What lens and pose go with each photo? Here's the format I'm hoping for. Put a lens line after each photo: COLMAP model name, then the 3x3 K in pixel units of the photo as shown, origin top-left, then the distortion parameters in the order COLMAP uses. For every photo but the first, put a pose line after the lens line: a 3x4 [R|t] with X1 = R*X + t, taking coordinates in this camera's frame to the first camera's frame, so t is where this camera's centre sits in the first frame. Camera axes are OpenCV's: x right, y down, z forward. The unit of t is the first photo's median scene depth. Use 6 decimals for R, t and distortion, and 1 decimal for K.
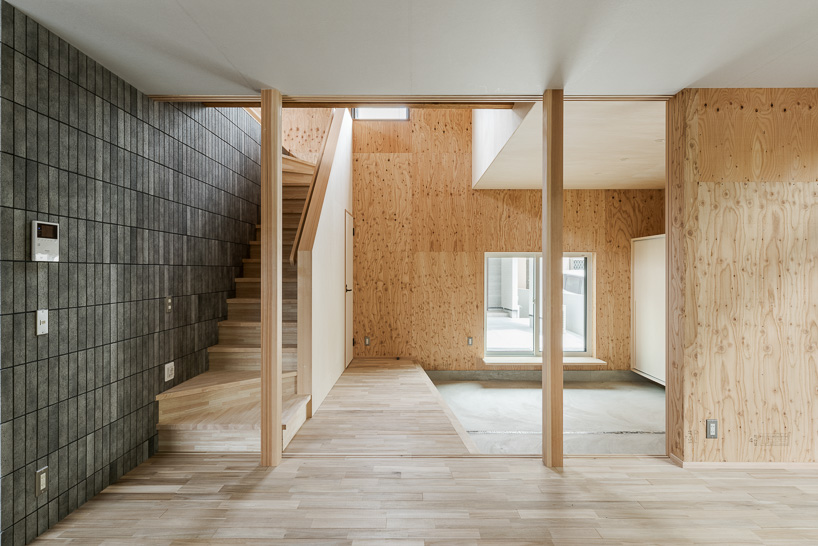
lens RADIAL K [[359.0, 0, 406.9], [0, 359.0, 275.6], [0, 0, 1]] dist [0.000913, 0.000203]
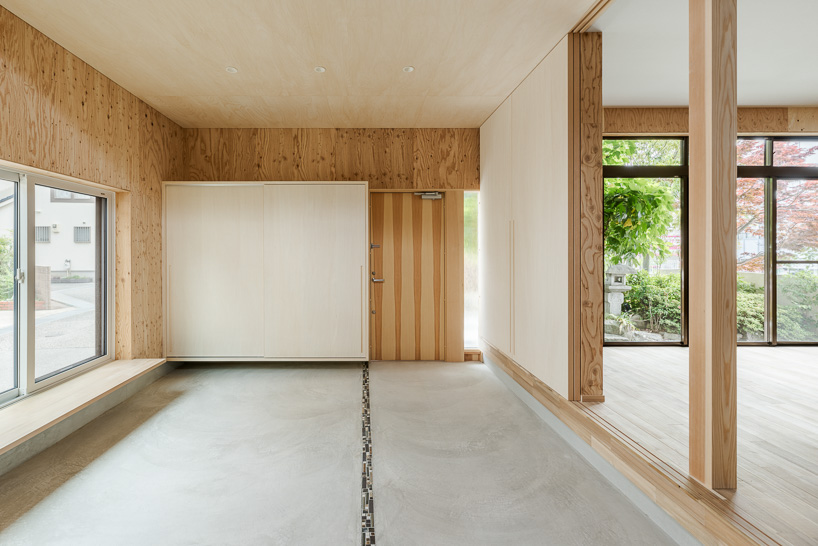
lens RADIAL K [[359.0, 0, 359.1], [0, 359.0, 251.7], [0, 0, 1]] dist [0.000913, 0.000203]
pose [[0.025979, -0.005044, 0.999650, -0.095654], [-0.002555, 0.999984, 0.005112, 0.035951], [-0.999659, -0.002687, 0.025966, 0.580980]]
